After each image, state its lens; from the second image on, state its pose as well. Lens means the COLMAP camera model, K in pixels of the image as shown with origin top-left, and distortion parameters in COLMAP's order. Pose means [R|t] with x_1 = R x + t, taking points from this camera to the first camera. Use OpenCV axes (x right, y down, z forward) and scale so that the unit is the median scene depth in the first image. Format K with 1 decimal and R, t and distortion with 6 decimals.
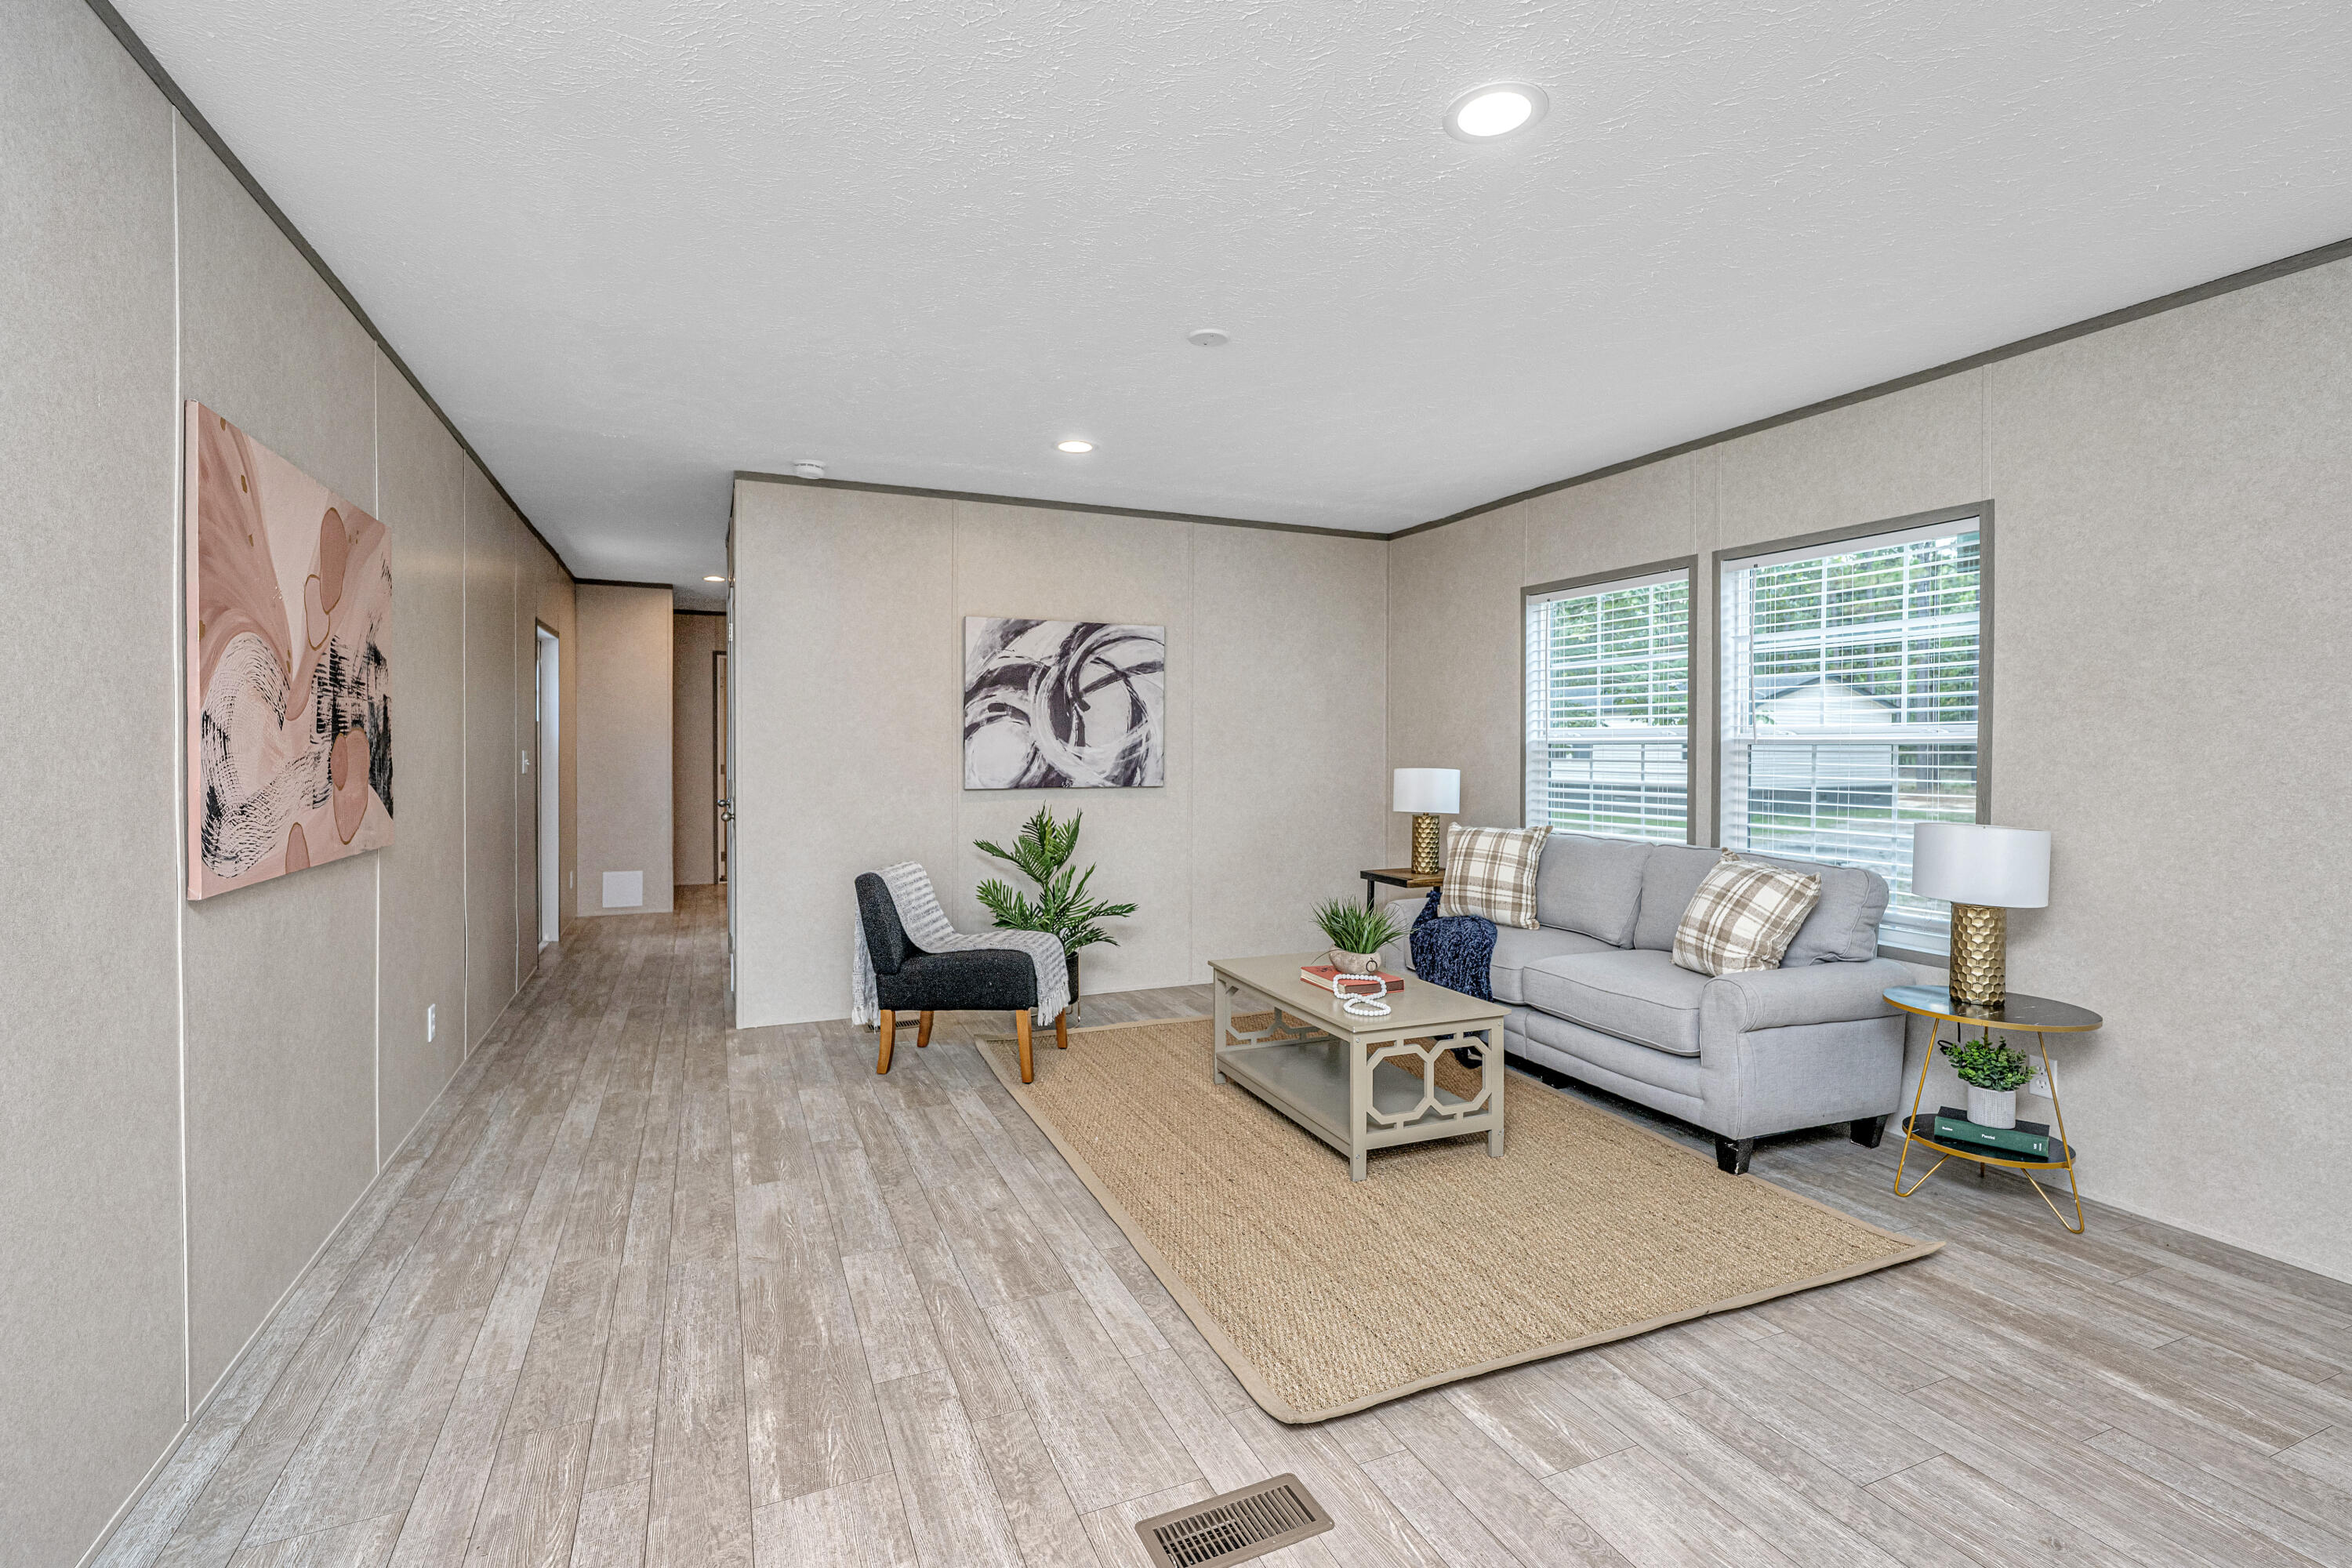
lens RADIAL K [[1067.0, 0, 1178.3], [0, 1067.0, 766.3], [0, 0, 1]] dist [-0.003354, 0.000015]
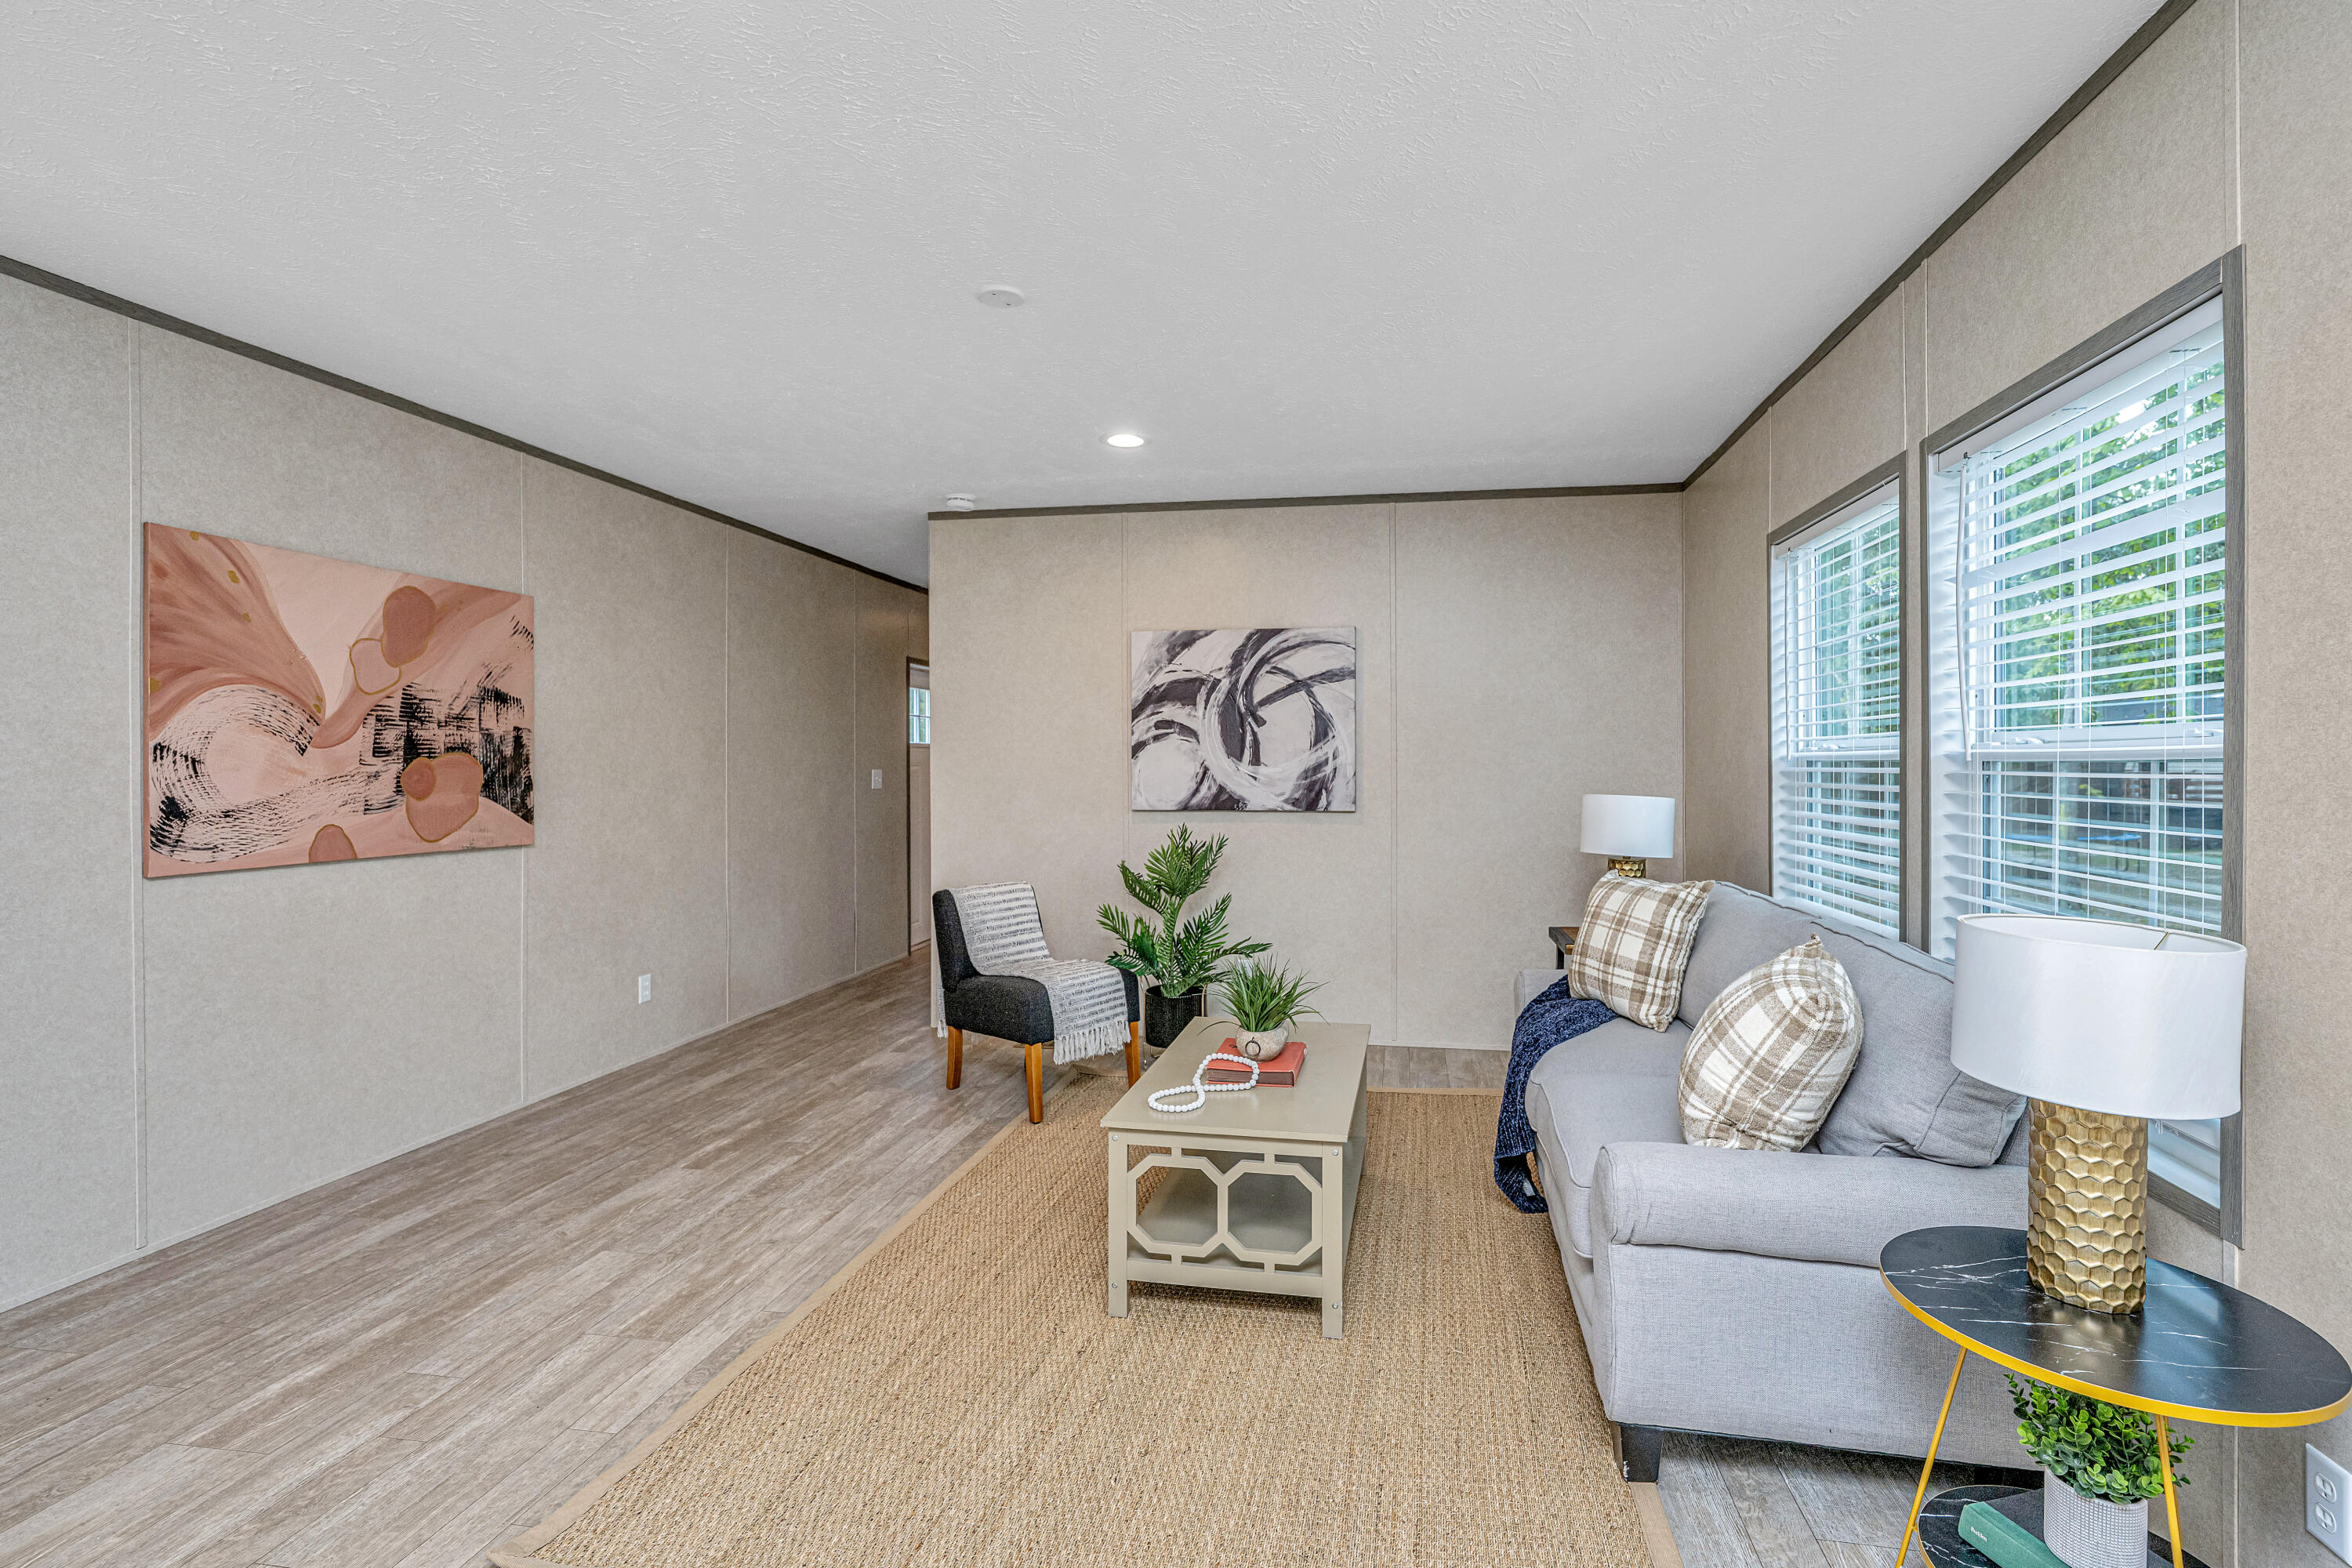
lens RADIAL K [[1082.7, 0, 1223.9], [0, 1082.7, 774.7], [0, 0, 1]] dist [-0.000742, -0.000715]
pose [[0.841467, 0.003412, -0.540297, 0.428859], [-0.008132, 0.999947, -0.006351, -0.005328], [0.540247, 0.009738, 0.841450, 0.233579]]
